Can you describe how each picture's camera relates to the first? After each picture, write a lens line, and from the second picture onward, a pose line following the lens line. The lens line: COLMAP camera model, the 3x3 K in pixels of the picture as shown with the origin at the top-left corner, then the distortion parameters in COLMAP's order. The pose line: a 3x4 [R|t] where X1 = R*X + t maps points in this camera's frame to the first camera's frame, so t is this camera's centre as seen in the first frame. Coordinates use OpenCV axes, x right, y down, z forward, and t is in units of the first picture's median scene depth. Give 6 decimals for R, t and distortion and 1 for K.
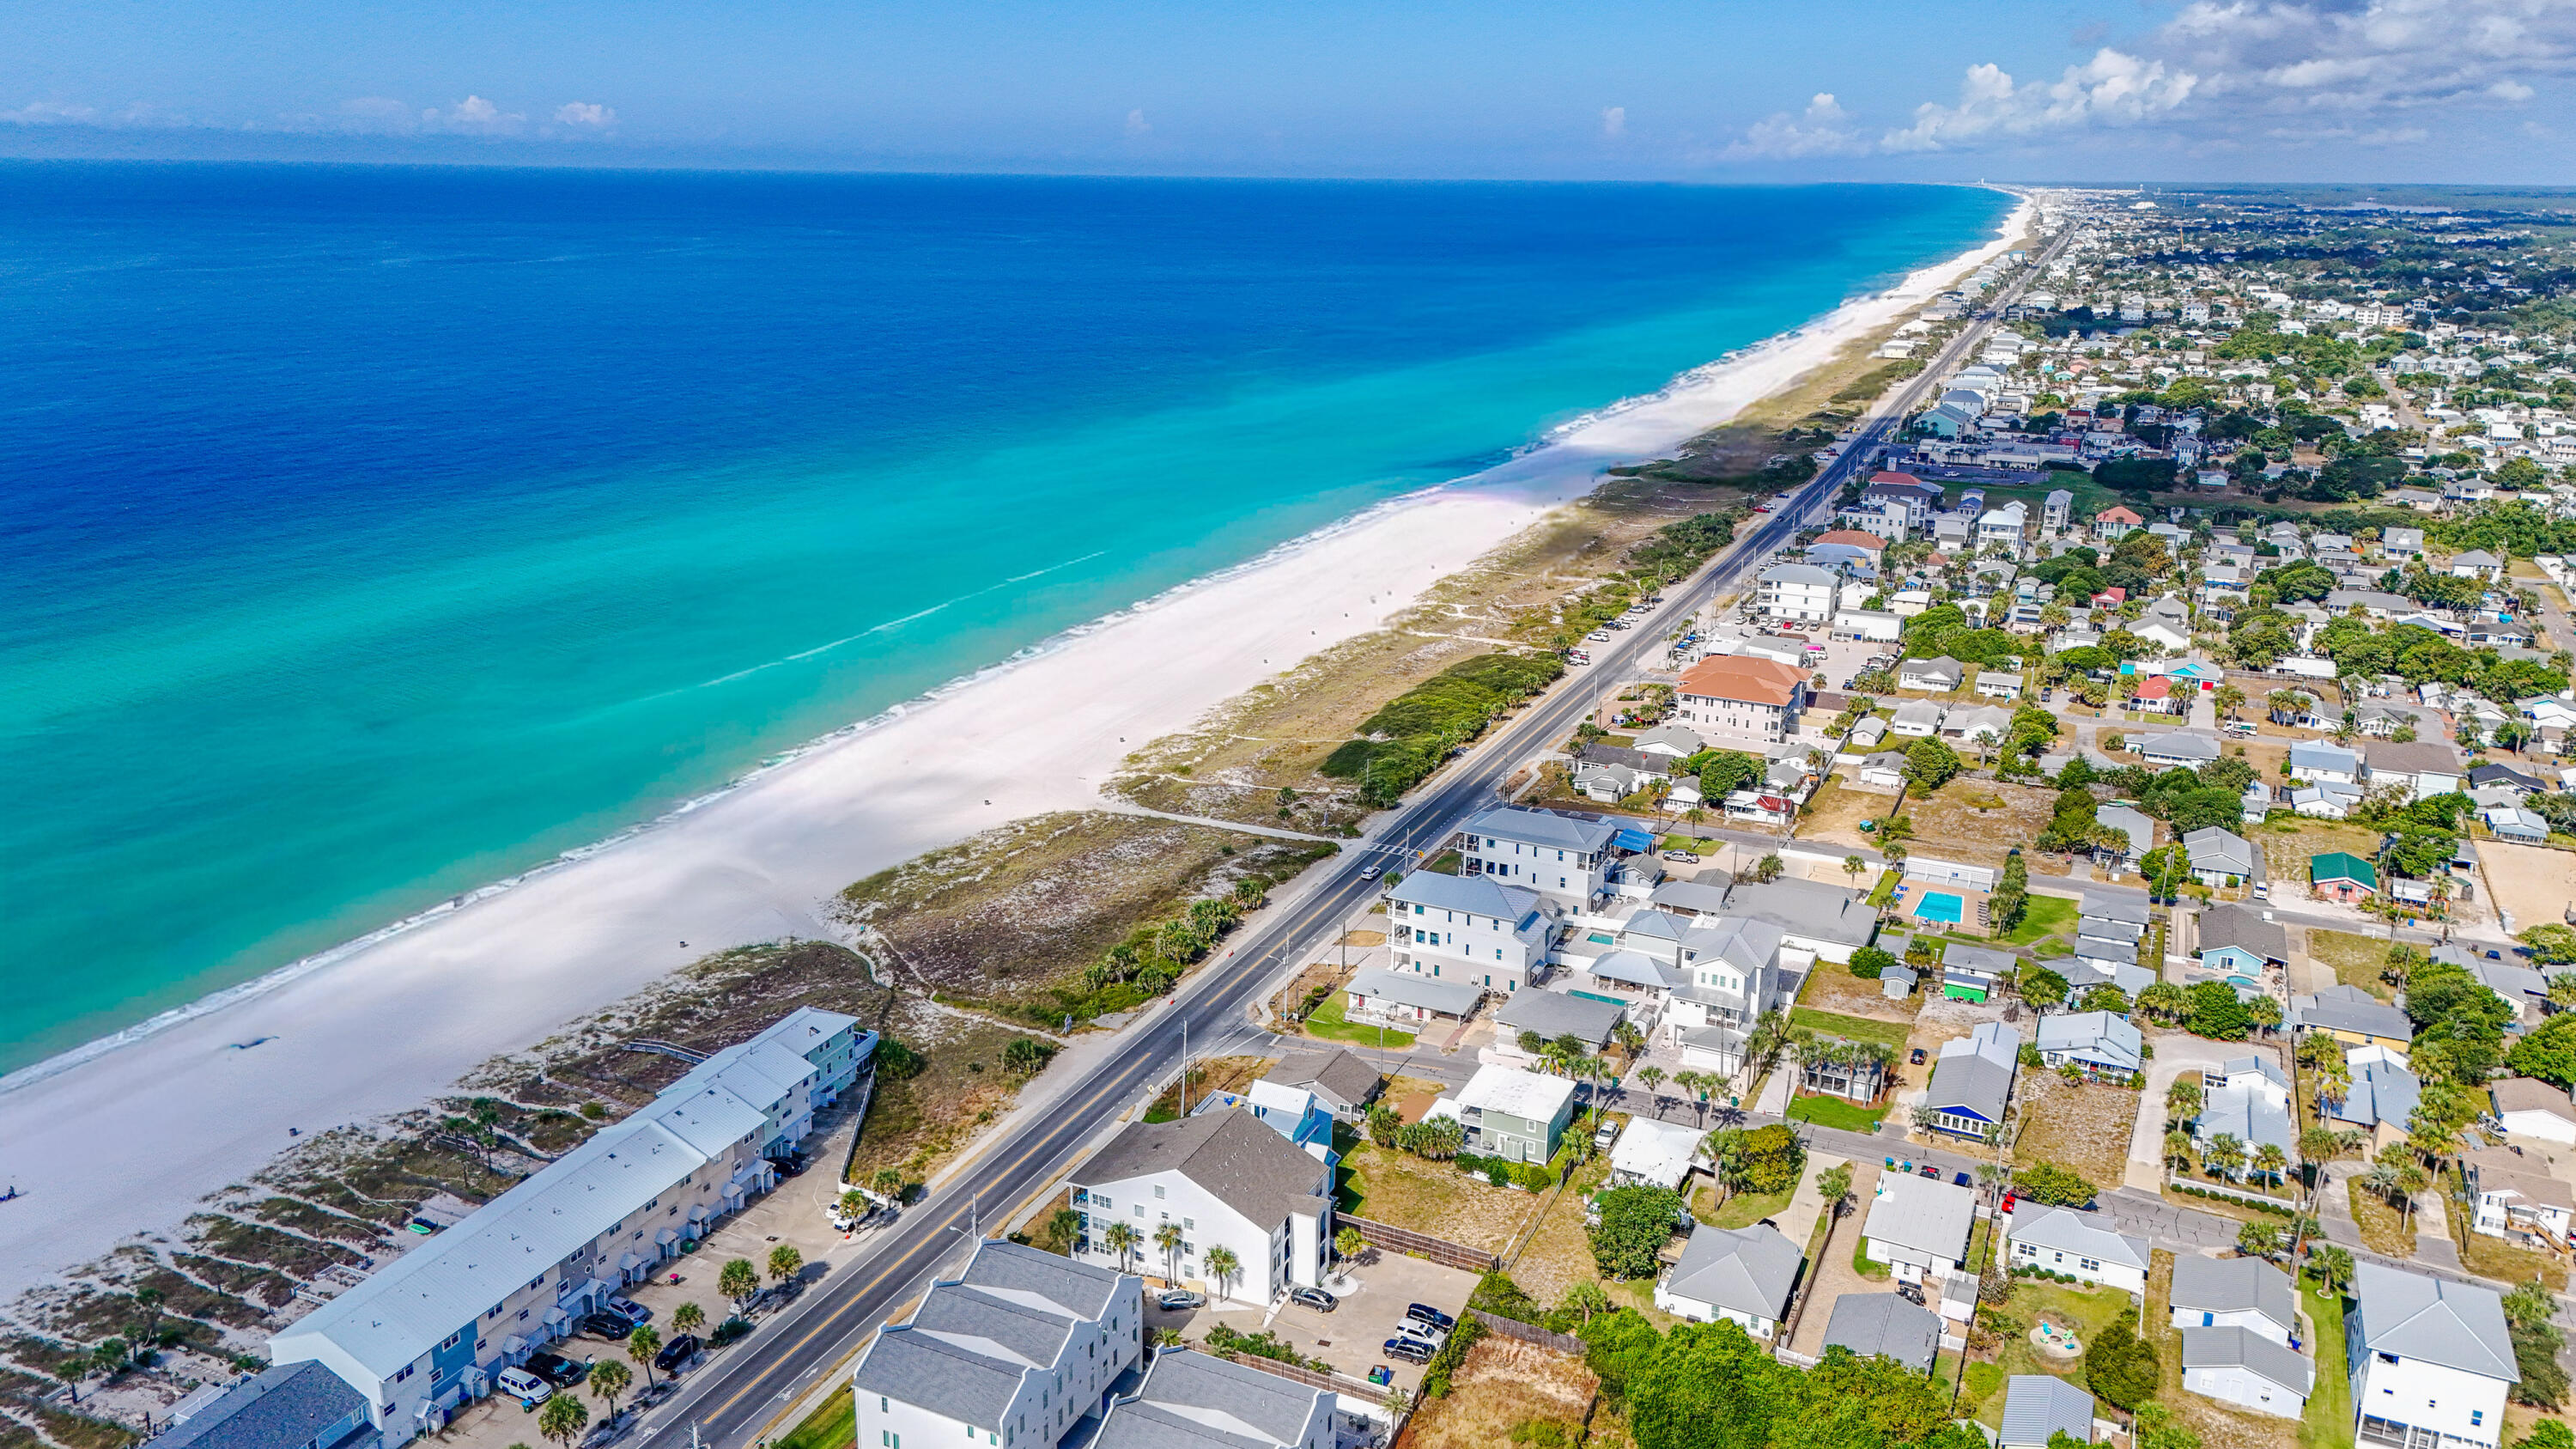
lens RADIAL K [[1900.4, 0, 1294.5], [0, 1900.4, 709.5], [0, 0, 1]] dist [0.067166, -0.064158]
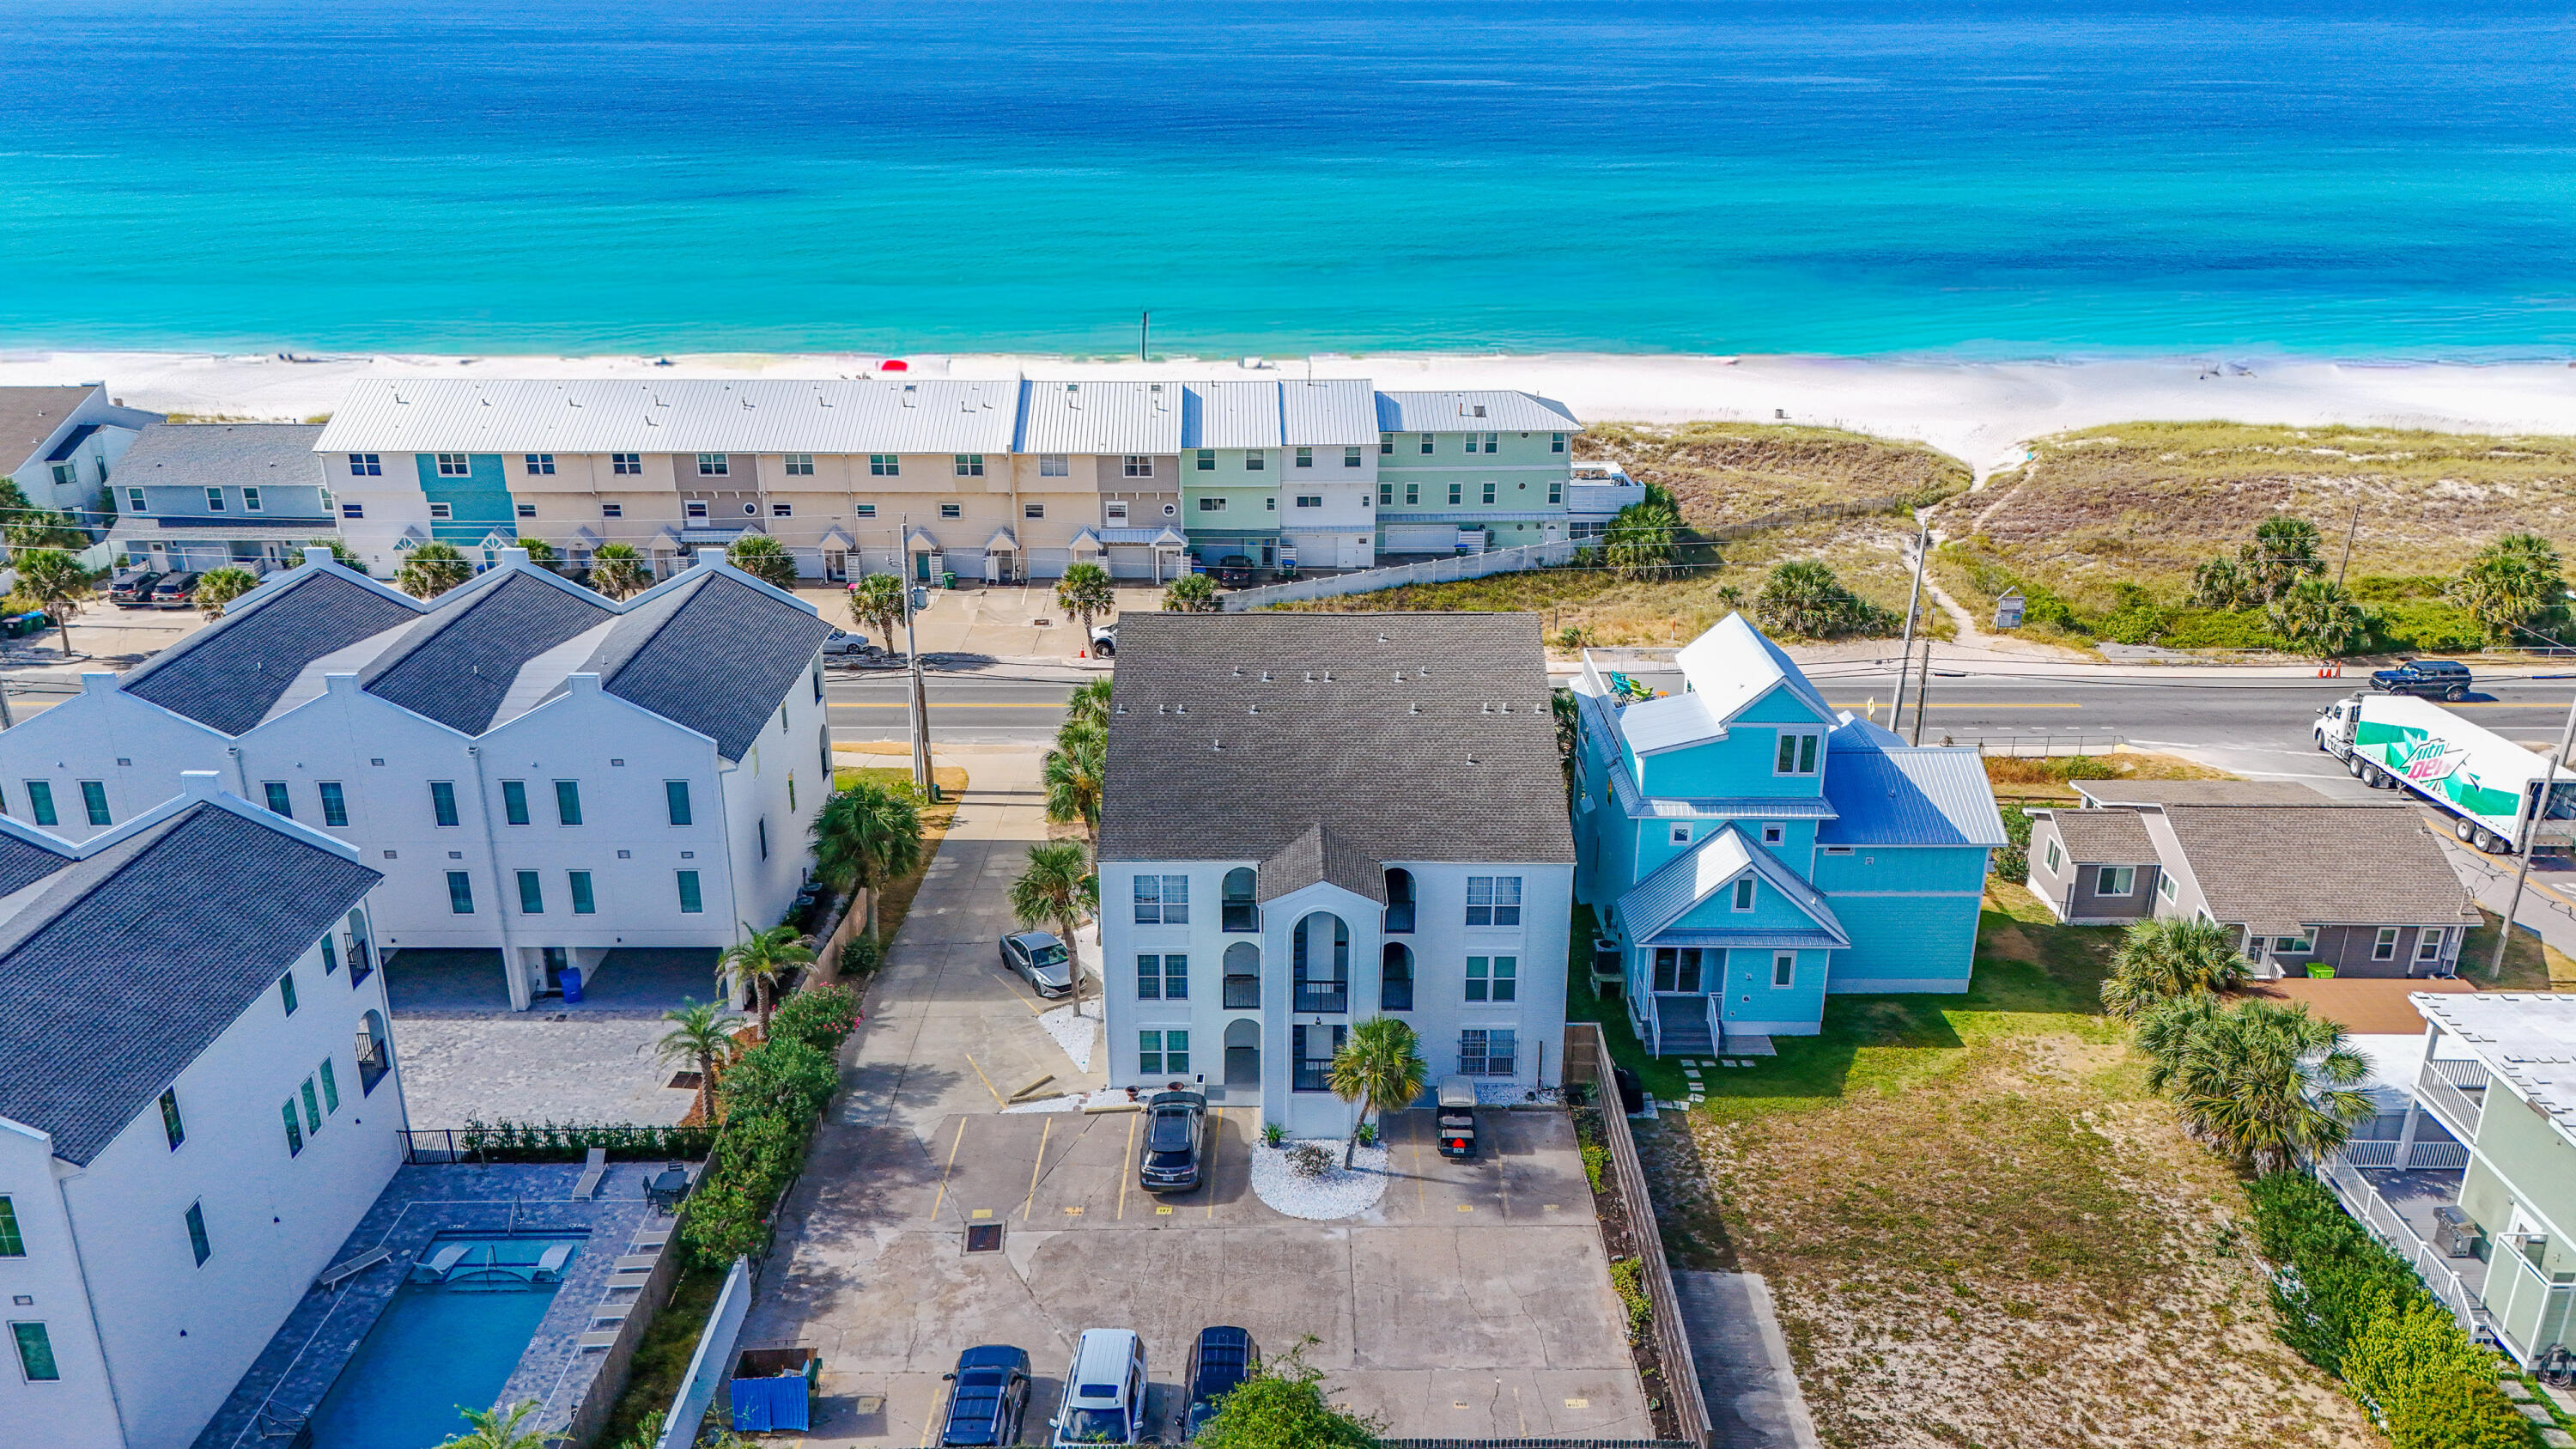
lens RADIAL K [[1900.4, 0, 1293.4], [0, 1900.4, 726.2], [0, 0, 1]] dist [0.067166, -0.064158]
pose [[0.423119, 0.314849, -0.849612, 0.201016], [-0.247135, 0.942234, 0.226096, 0.138884], [0.871719, 0.114303, 0.476488, 0.688617]]
